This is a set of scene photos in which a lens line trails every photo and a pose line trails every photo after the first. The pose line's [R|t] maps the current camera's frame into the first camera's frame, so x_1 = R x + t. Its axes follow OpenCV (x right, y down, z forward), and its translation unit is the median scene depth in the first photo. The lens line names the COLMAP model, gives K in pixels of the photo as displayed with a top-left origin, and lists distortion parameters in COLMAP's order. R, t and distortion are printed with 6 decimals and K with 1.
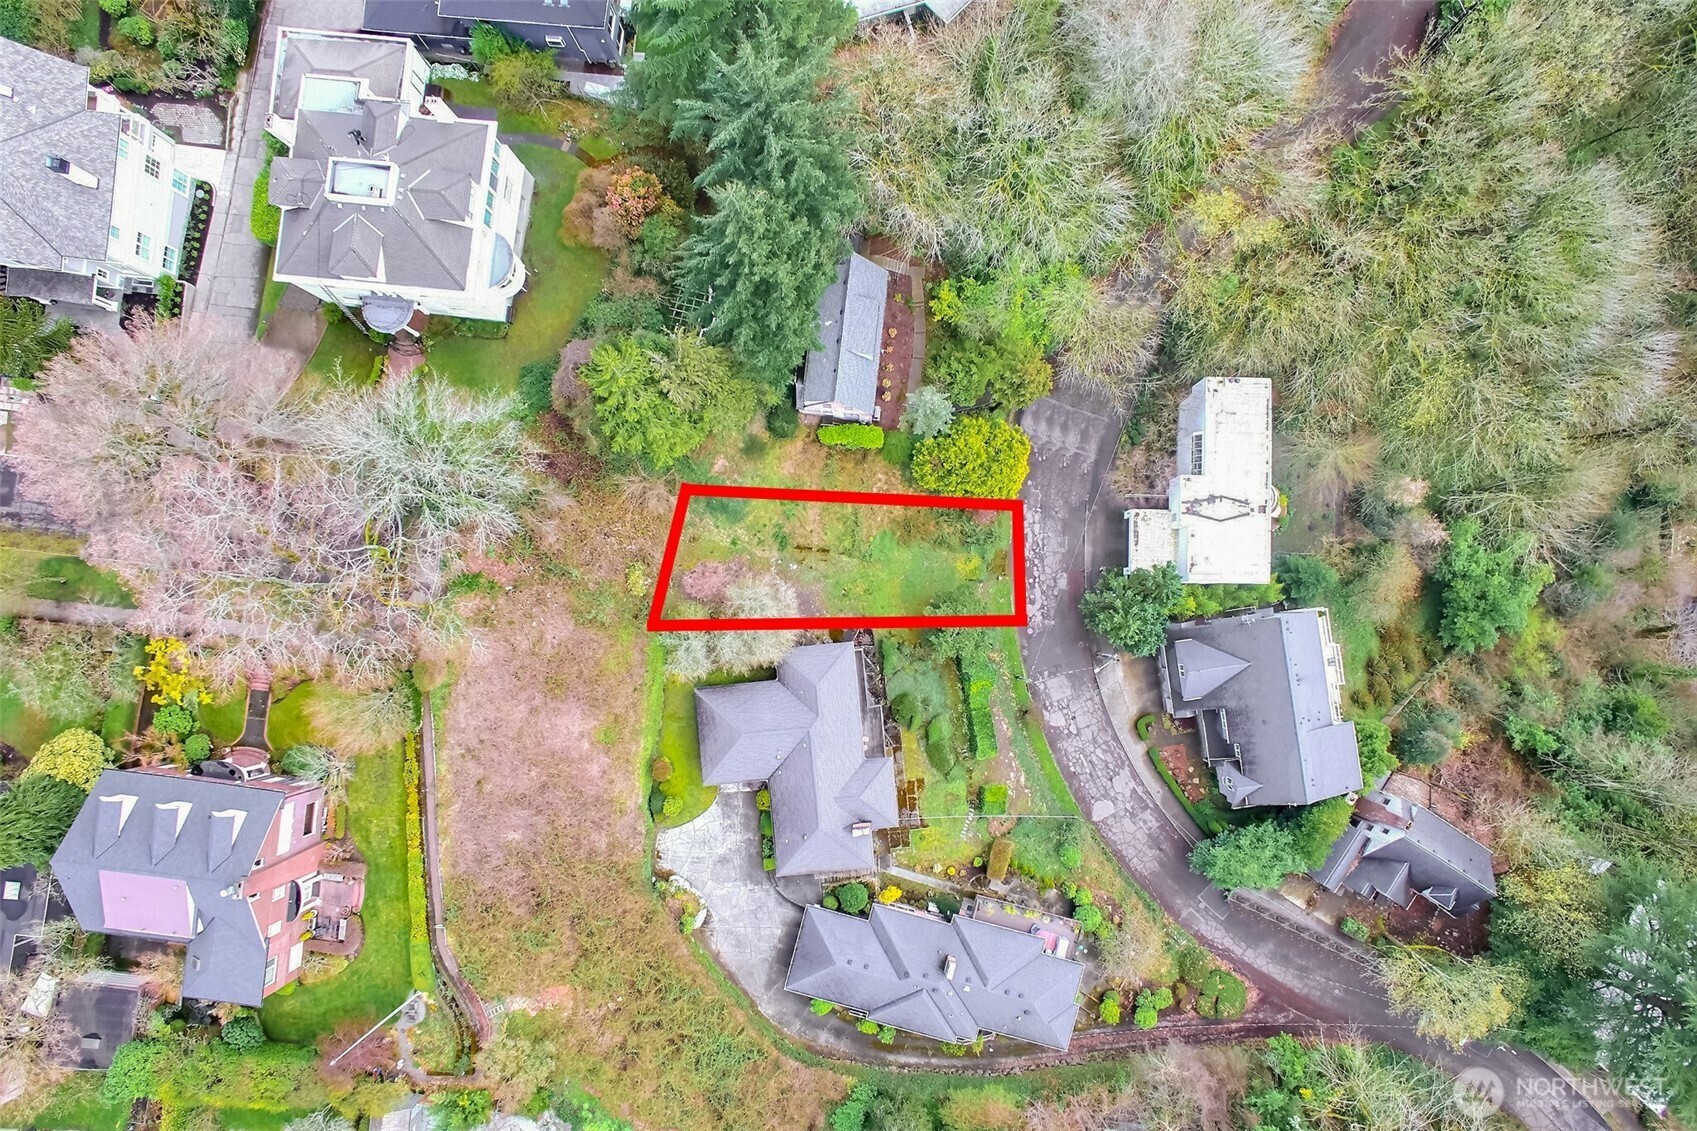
lens RADIAL K [[967.9, 0, 854.2], [0, 967.9, 579.8], [0, 0, 1]] dist [-0.071516, 0.056341]
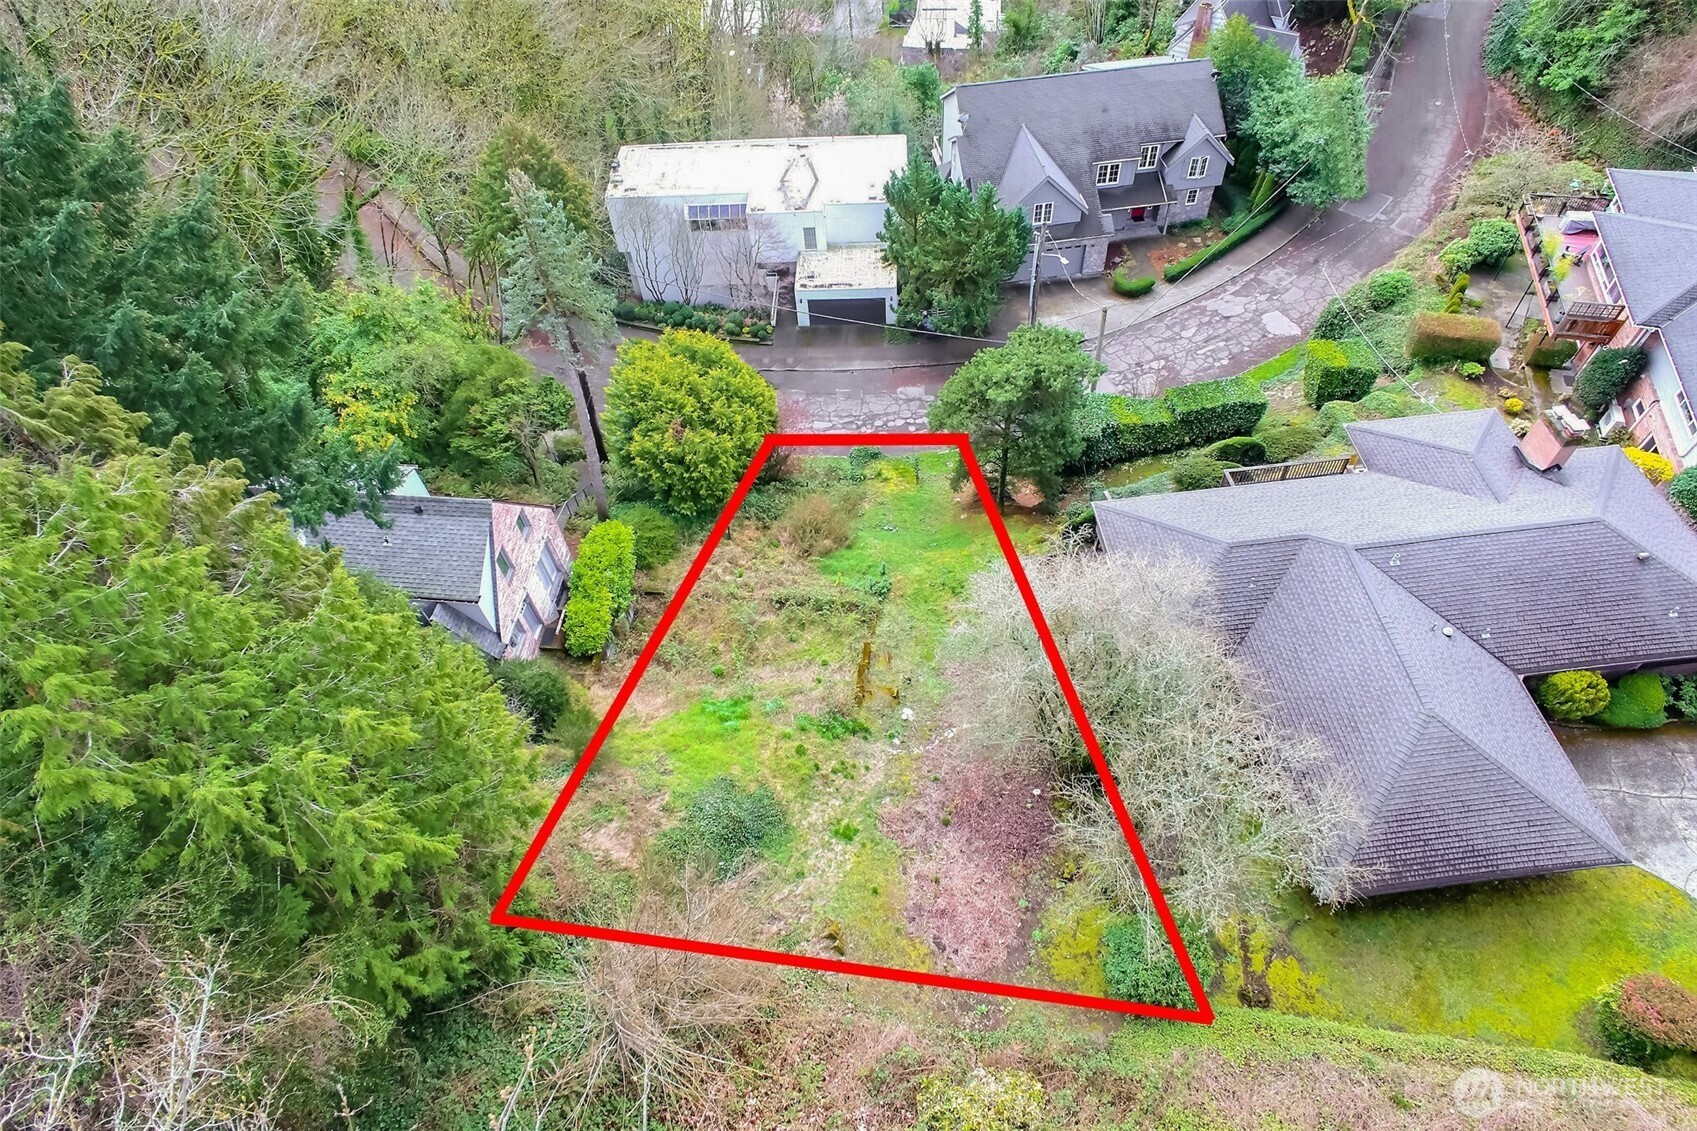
lens RADIAL K [[972.2, 0, 851.2], [0, 972.2, 532.9], [0, 0, 1]] dist [-0.081148, 0.057559]
pose [[0.001745, -0.774009, 0.633173, -0.252674], [0.999717, -0.013665, -0.019458, -0.027870], [0.023713, 0.633028, 0.773766, 0.647568]]
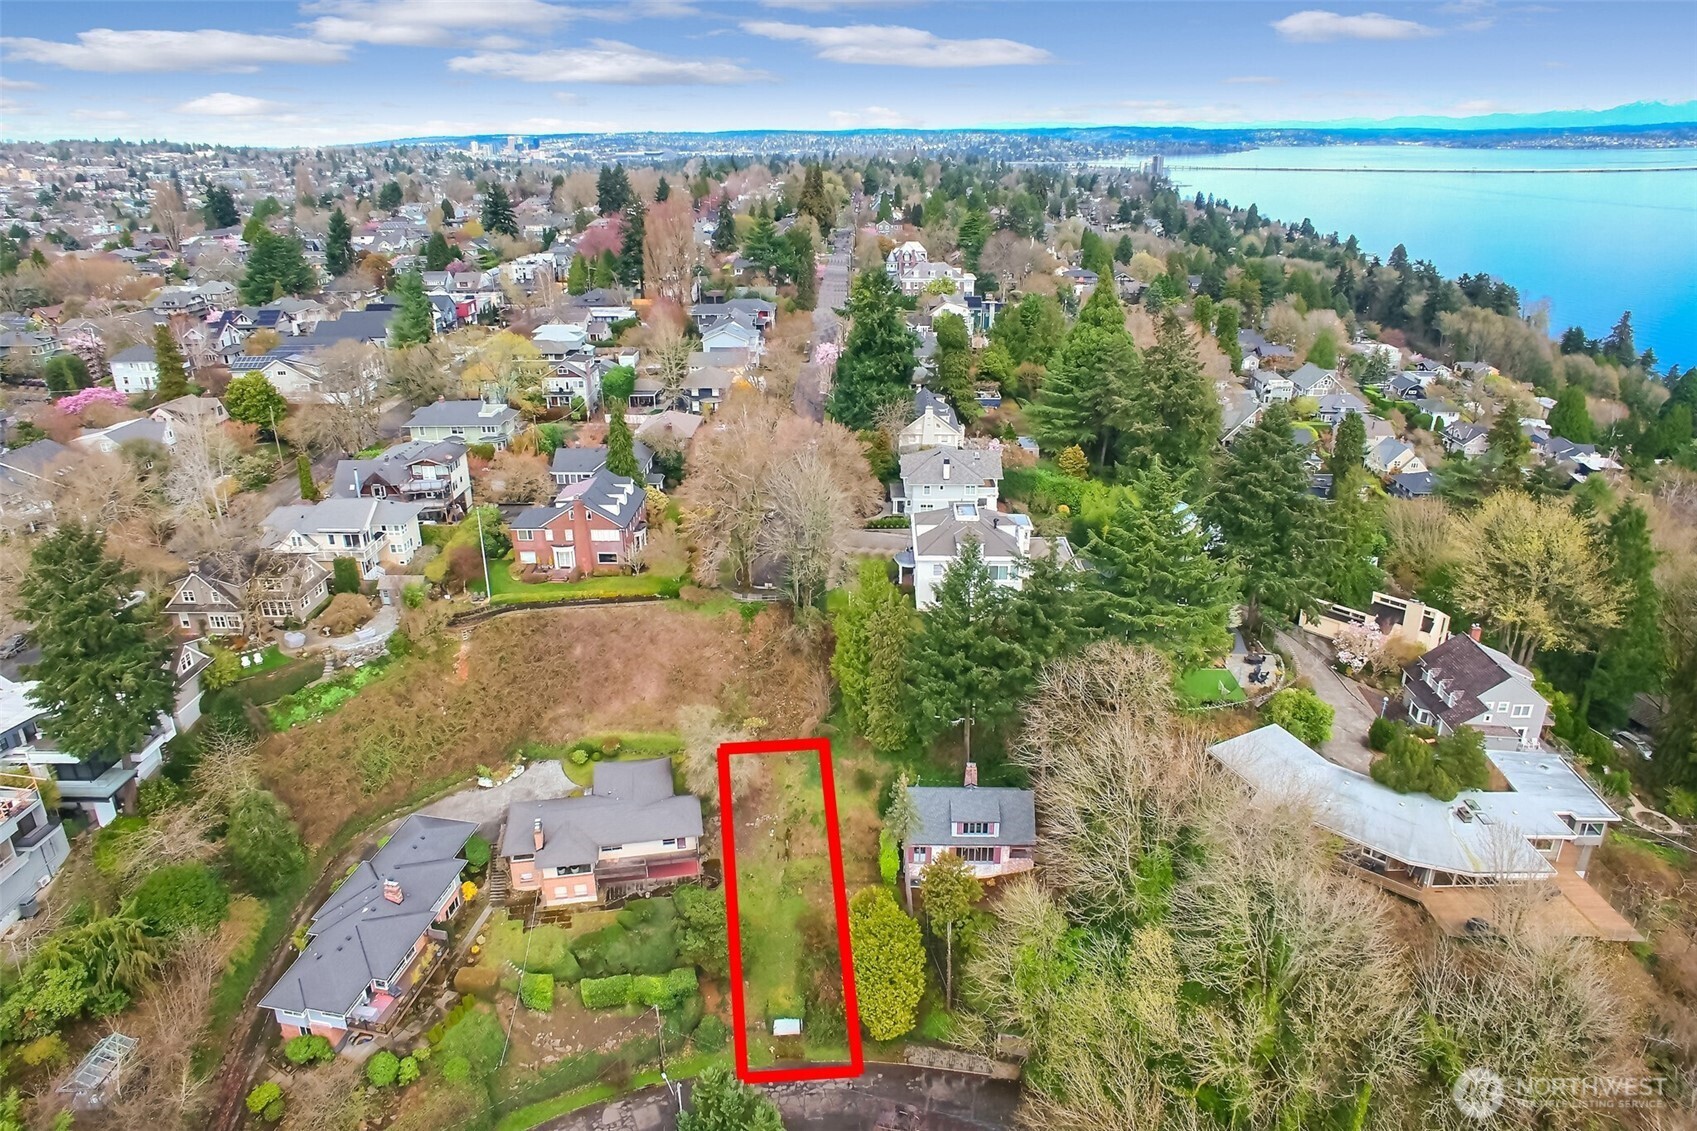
lens RADIAL K [[998.3, 0, 831.0], [0, 998.3, 573.5], [0, 0, 1]] dist [-0.012017, 0.002460]
pose [[0.081586, 0.437225, -0.895644, 0.880851], [-0.996079, 0.066622, -0.058213, -0.035564], [0.034217, 0.896881, 0.440946, 0.190647]]
